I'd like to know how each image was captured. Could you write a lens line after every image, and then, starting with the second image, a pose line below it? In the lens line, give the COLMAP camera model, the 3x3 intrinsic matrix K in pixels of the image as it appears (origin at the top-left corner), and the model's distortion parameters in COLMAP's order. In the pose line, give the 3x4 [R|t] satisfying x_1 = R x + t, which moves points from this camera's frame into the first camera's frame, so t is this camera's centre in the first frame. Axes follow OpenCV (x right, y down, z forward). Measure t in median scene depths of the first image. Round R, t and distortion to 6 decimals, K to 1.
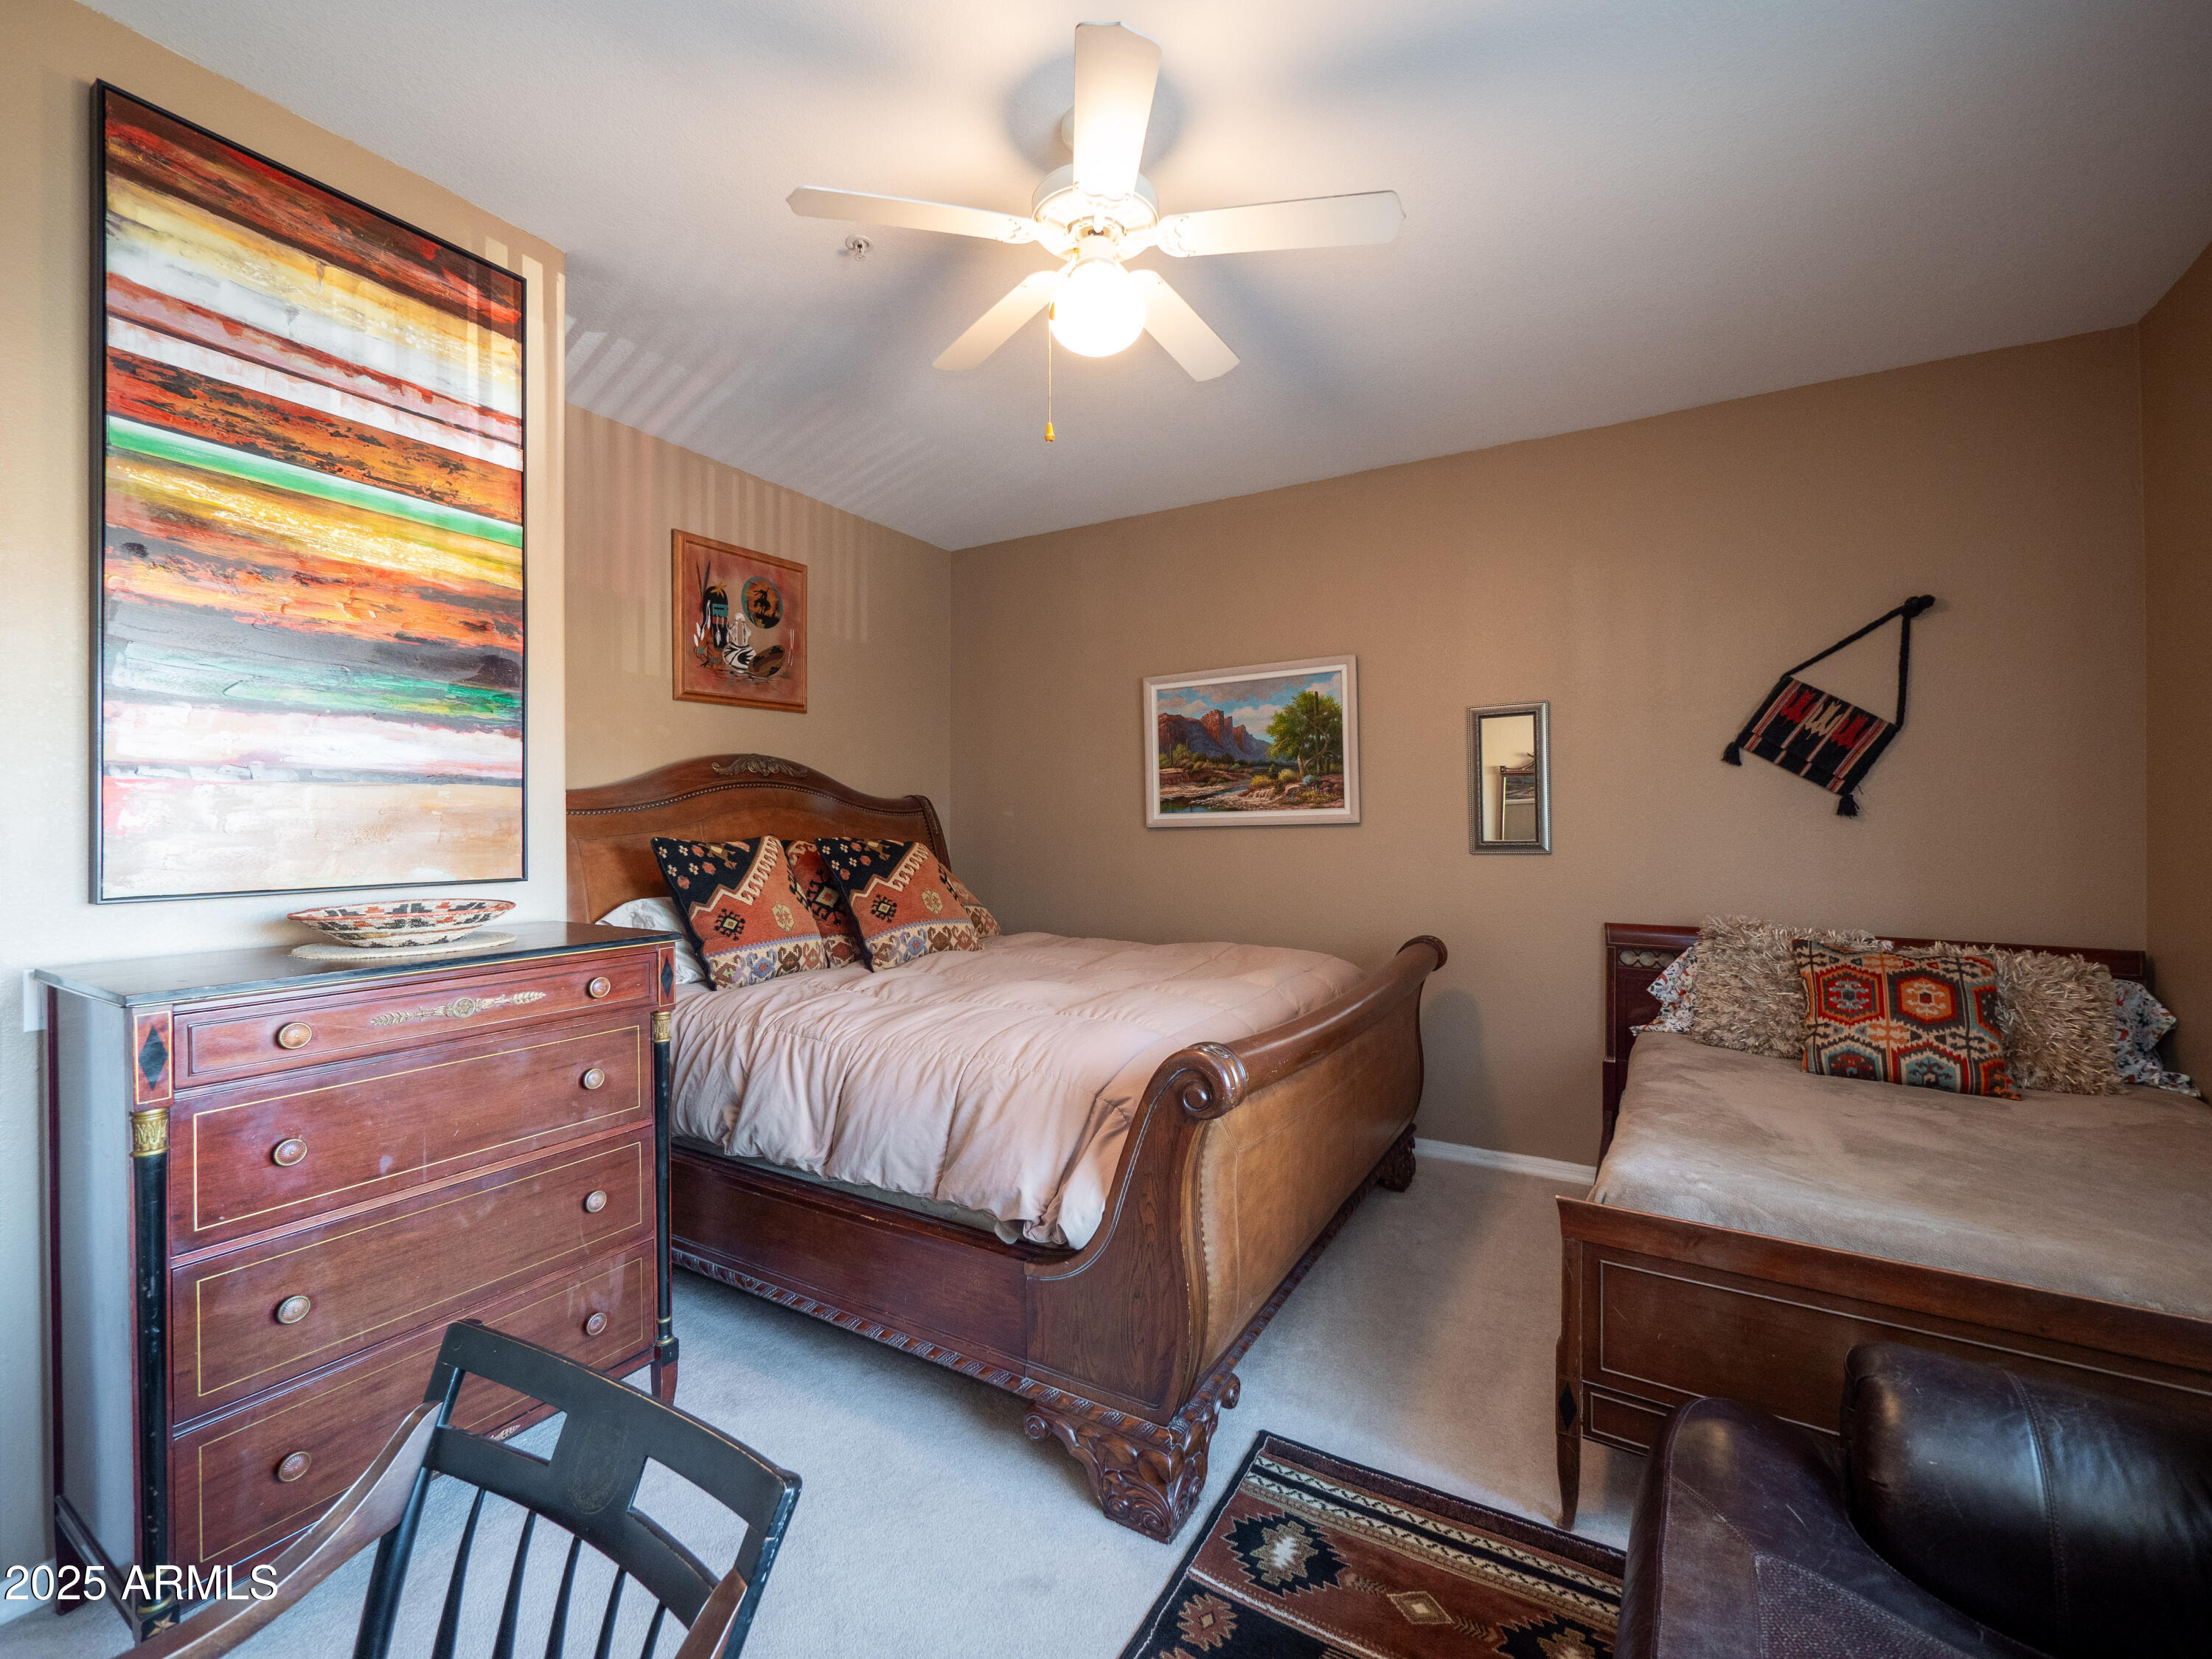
lens RADIAL K [[927.2, 0, 1098.5], [0, 927.2, 830.9], [0, 0, 1]] dist [-0.008766, 0.000046]
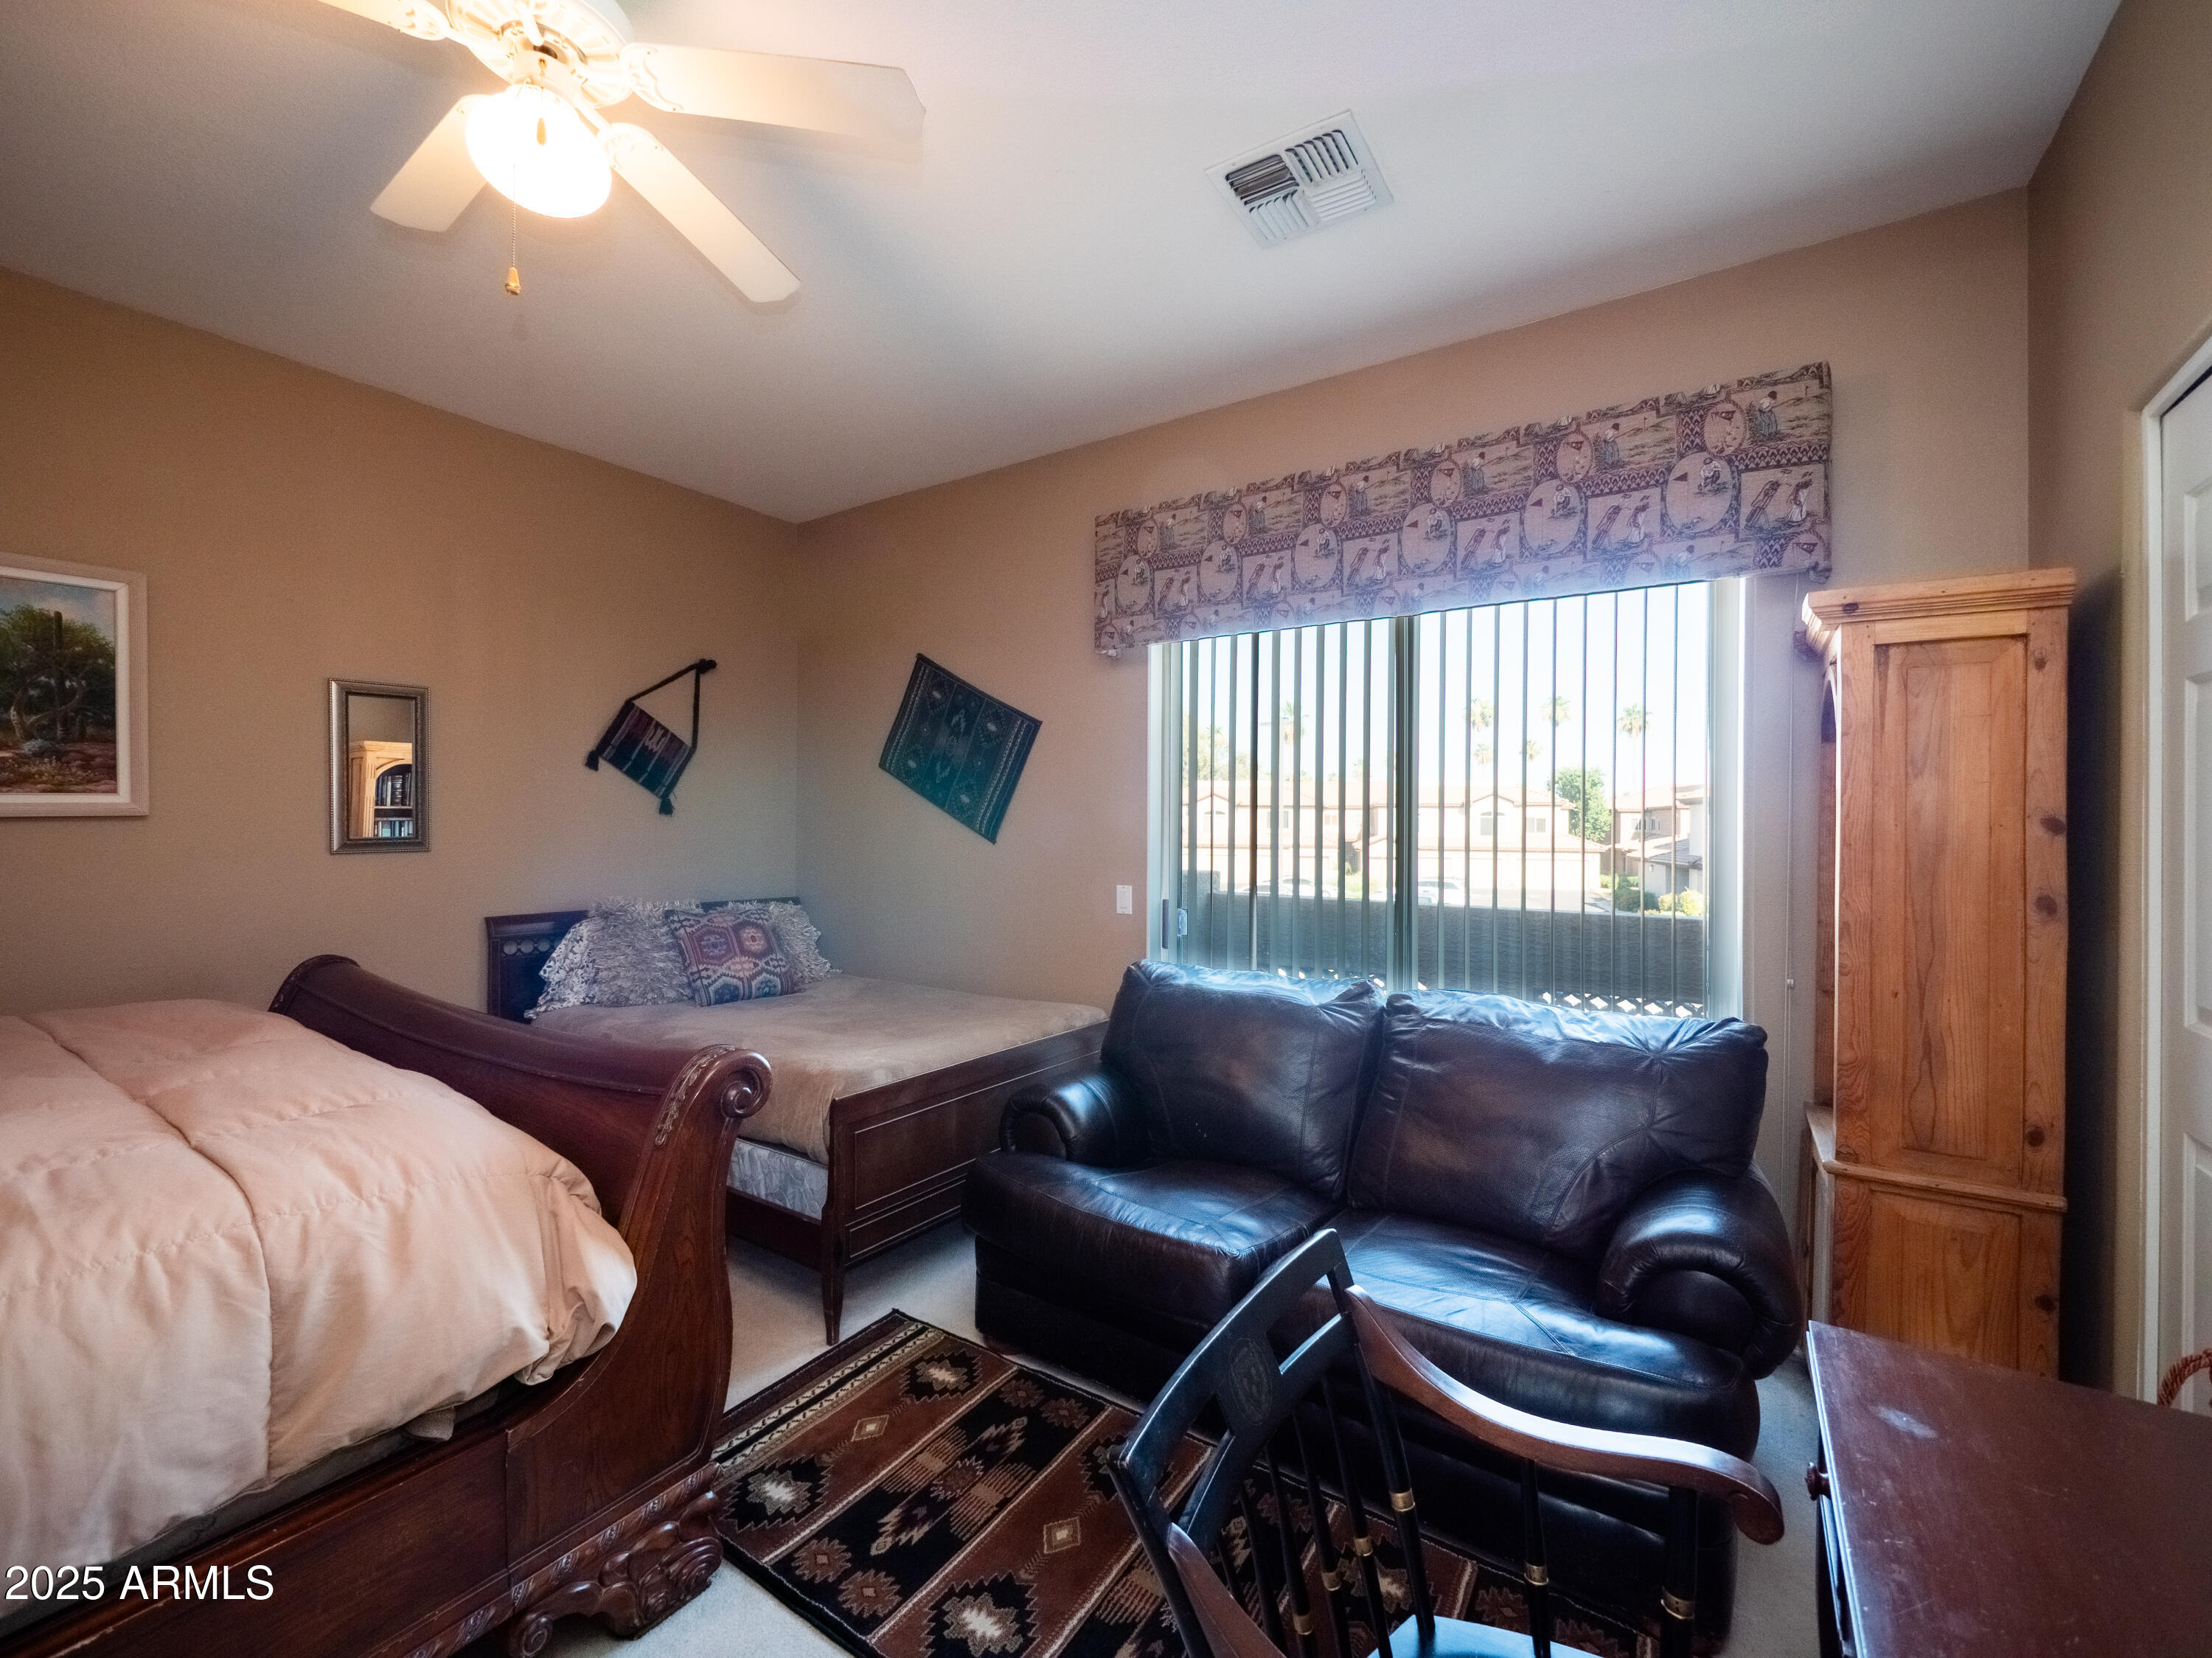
lens RADIAL K [[927.1, 0, 1097.9], [0, 927.1, 824.9], [0, 0, 1]] dist [-0.008766, 0.000046]
pose [[0.049222, -0.001004, 0.998787, -0.489828], [0.000016, 0.999999, 0.001005, -0.002807], [-0.998788, -0.000033, 0.049222, 0.323647]]
